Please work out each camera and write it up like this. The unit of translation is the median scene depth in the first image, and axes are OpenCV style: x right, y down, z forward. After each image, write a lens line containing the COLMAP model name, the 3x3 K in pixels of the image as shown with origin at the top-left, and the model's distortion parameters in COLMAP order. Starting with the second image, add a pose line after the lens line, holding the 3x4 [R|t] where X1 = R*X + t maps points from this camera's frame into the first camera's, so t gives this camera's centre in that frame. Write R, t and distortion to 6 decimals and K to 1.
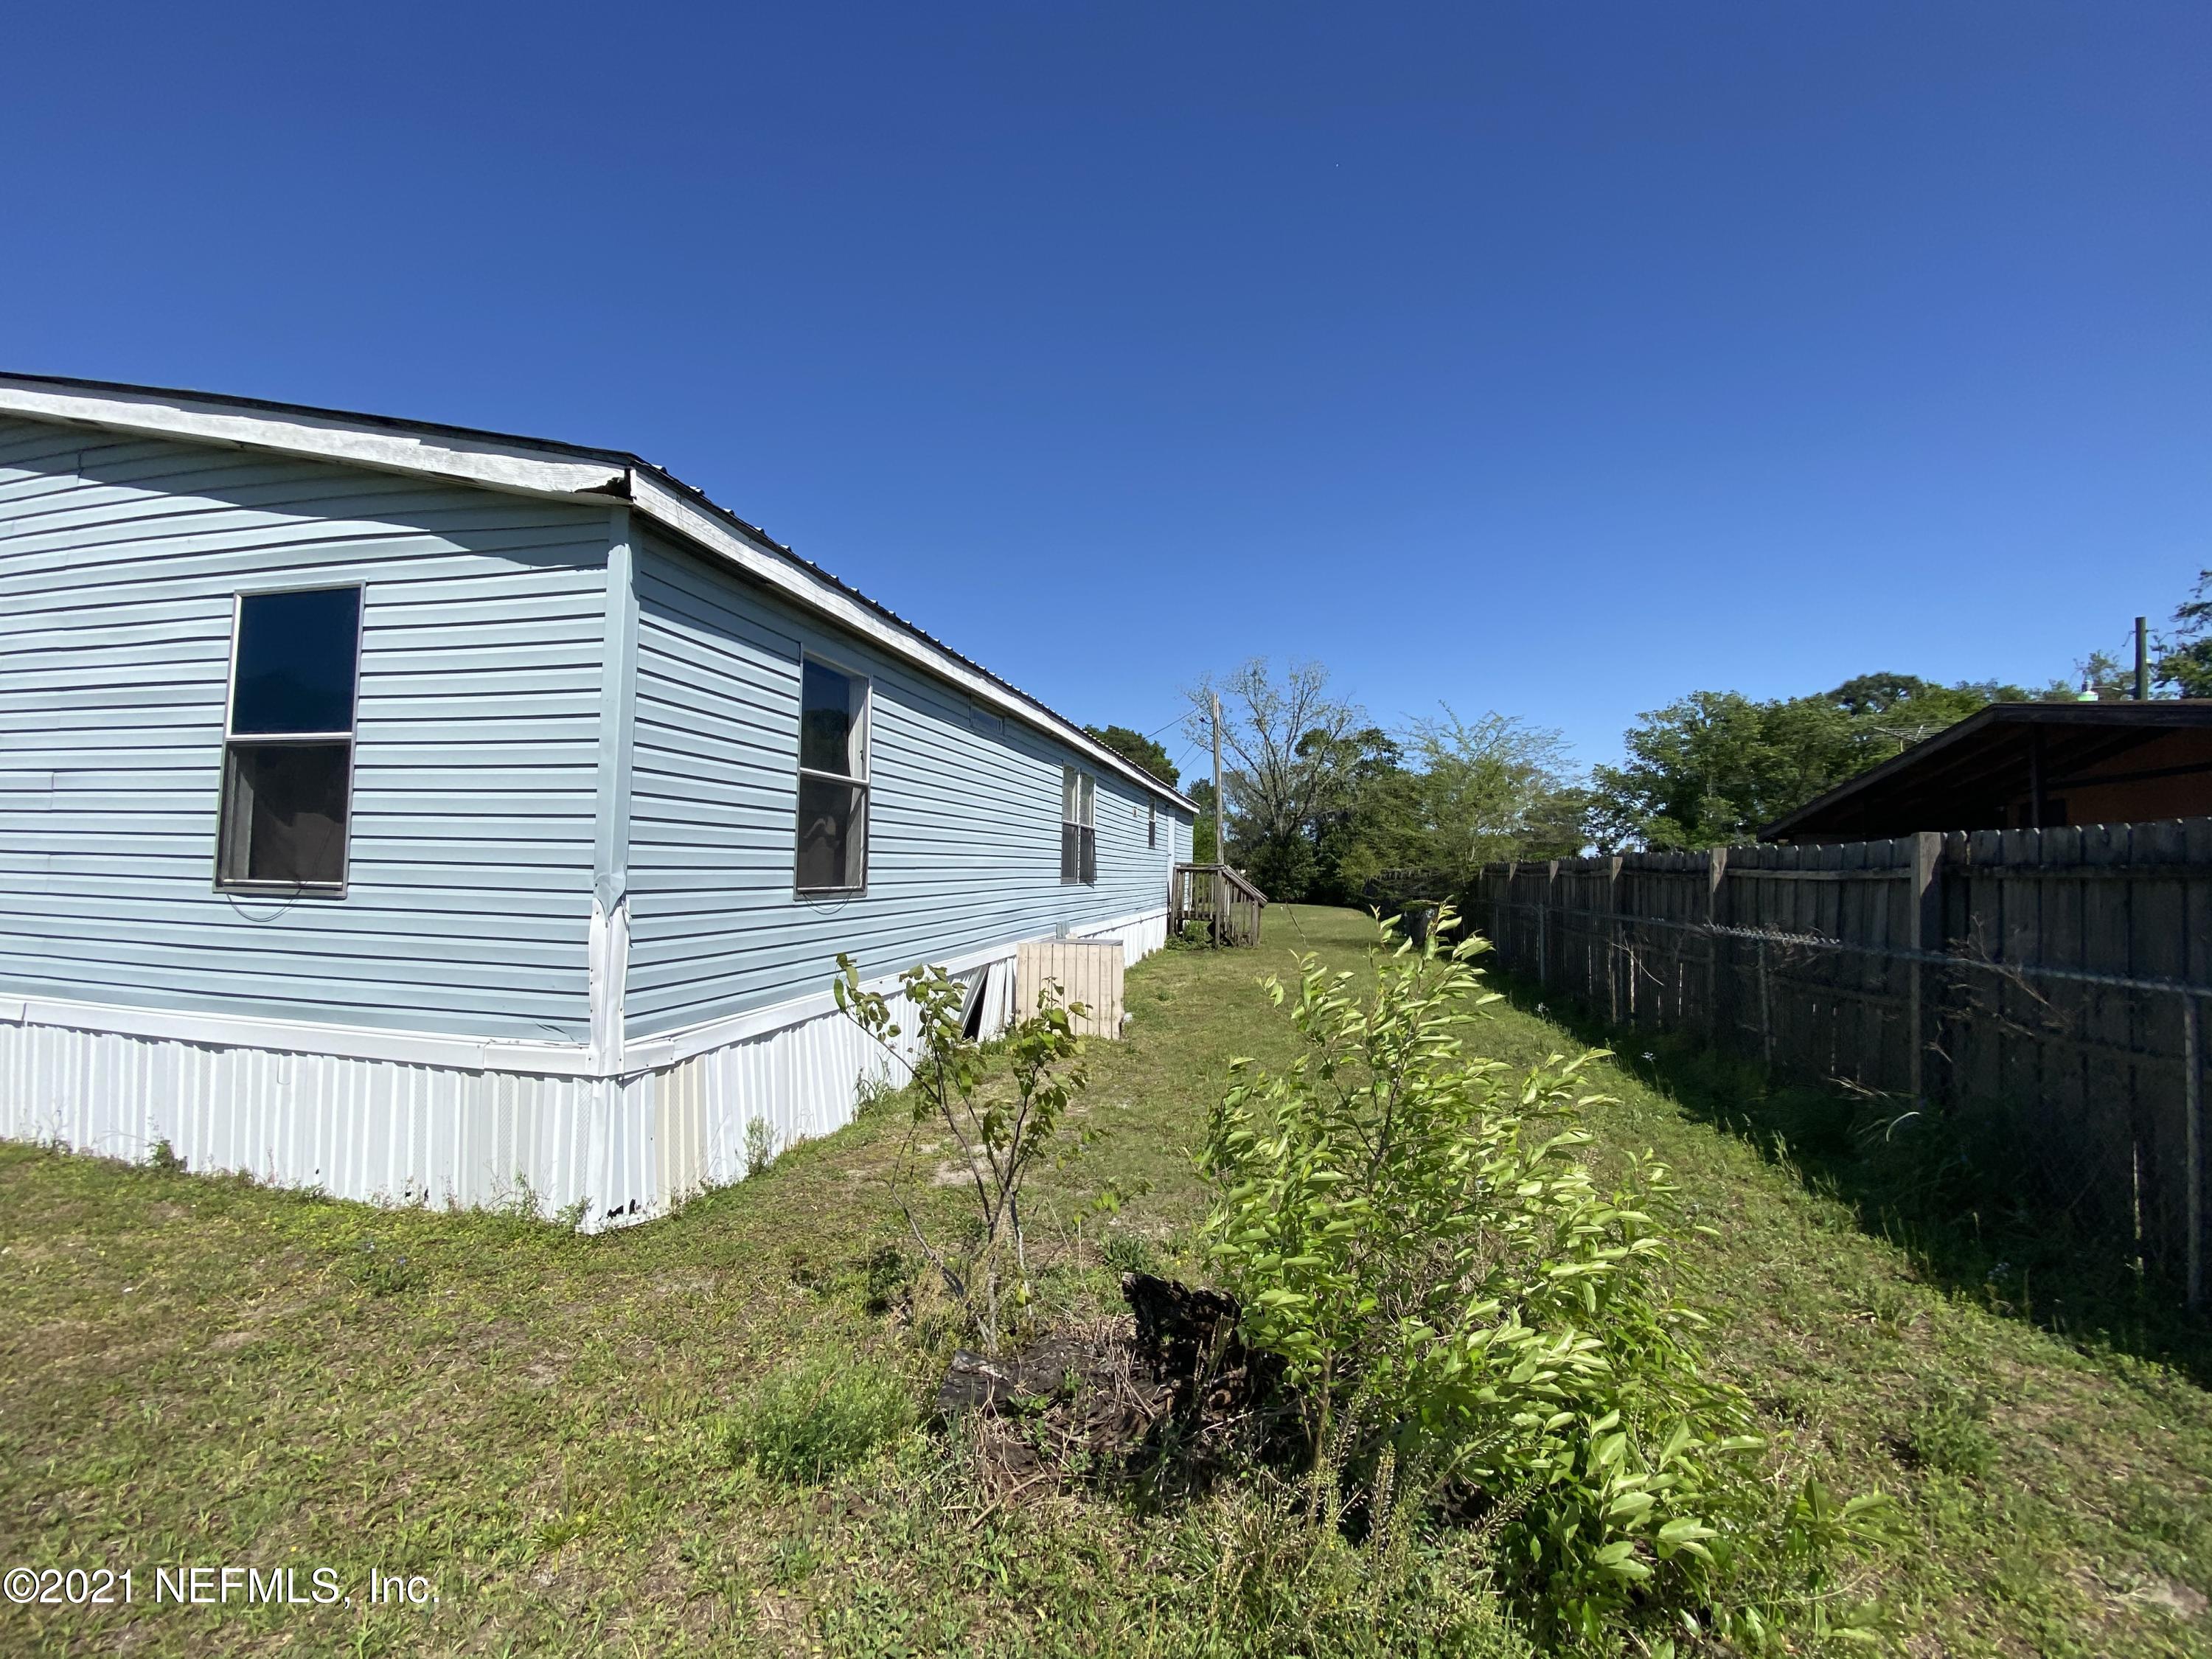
lens RADIAL K [[890.3, 0, 1111.4], [0, 890.3, 817.9], [0, 0, 1]] dist [0.029391, -0.023871]
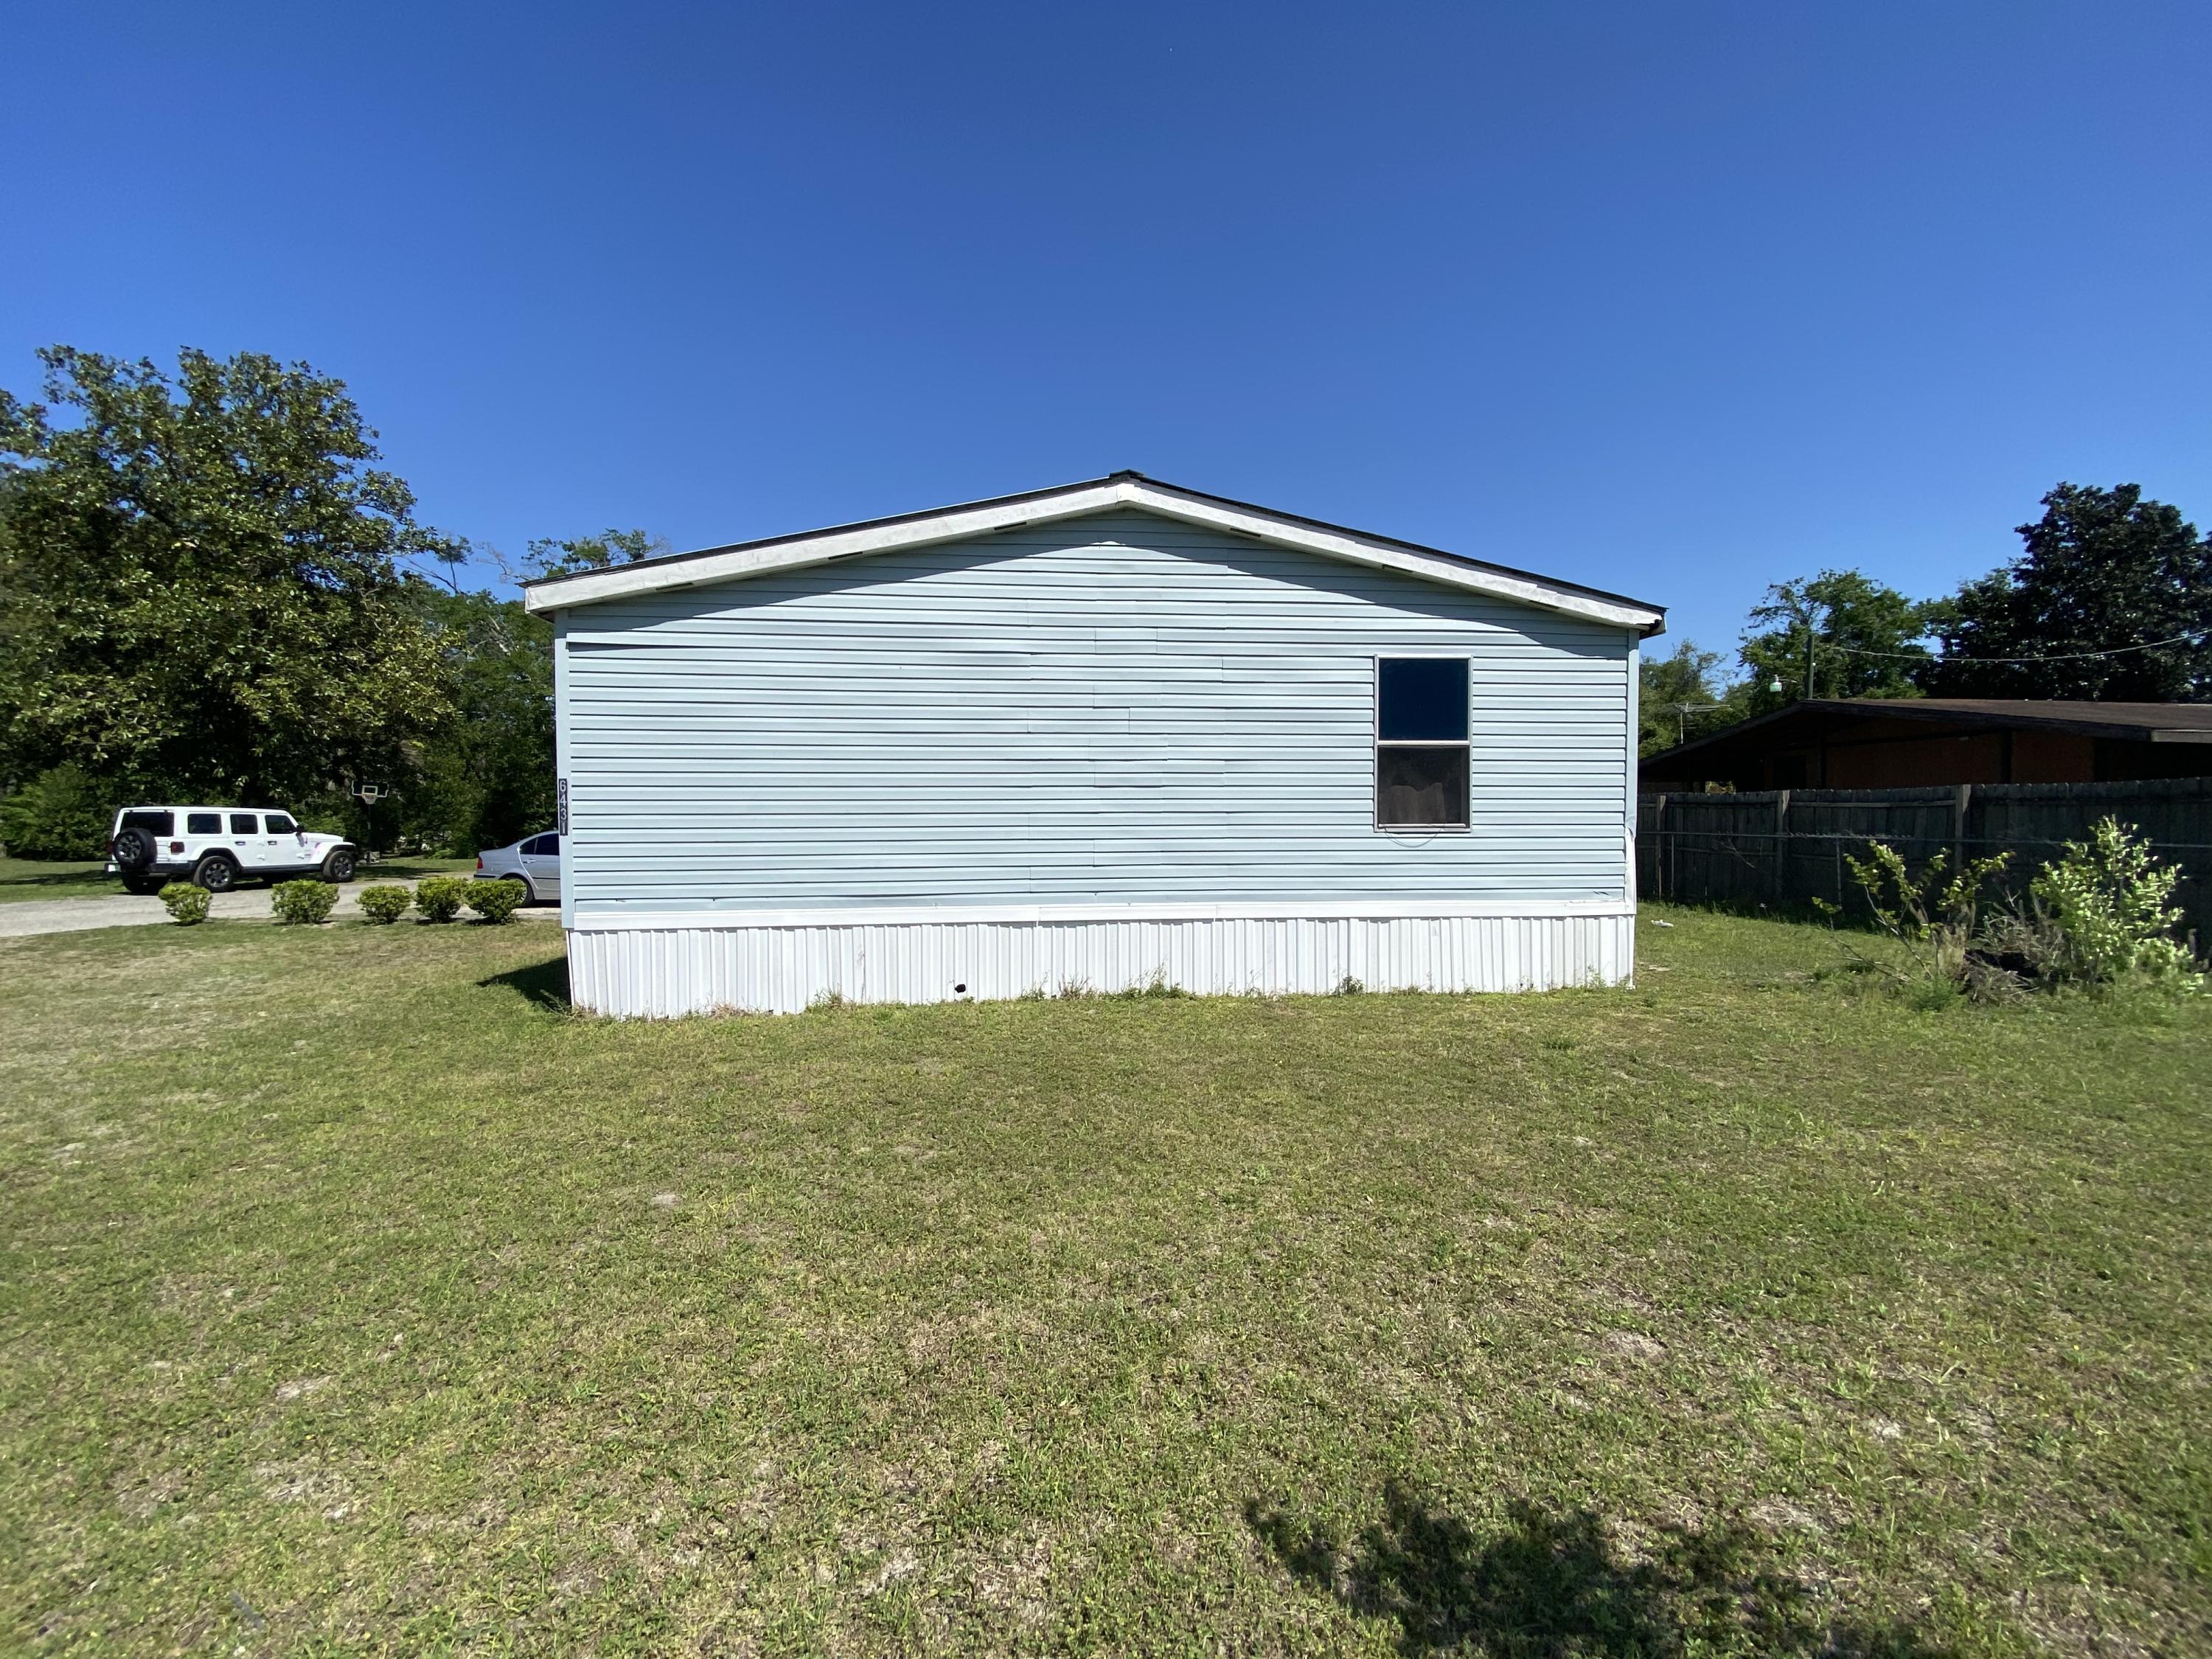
lens RADIAL K [[890.3, 0, 1111.4], [0, 890.3, 817.9], [0, 0, 1]] dist [0.029391, -0.023871]
pose [[0.947394, -0.022754, 0.319260, -2.094707], [0.000424, 0.997558, 0.069837, -0.066292], [-0.320069, -0.066028, 0.945090, -0.479113]]
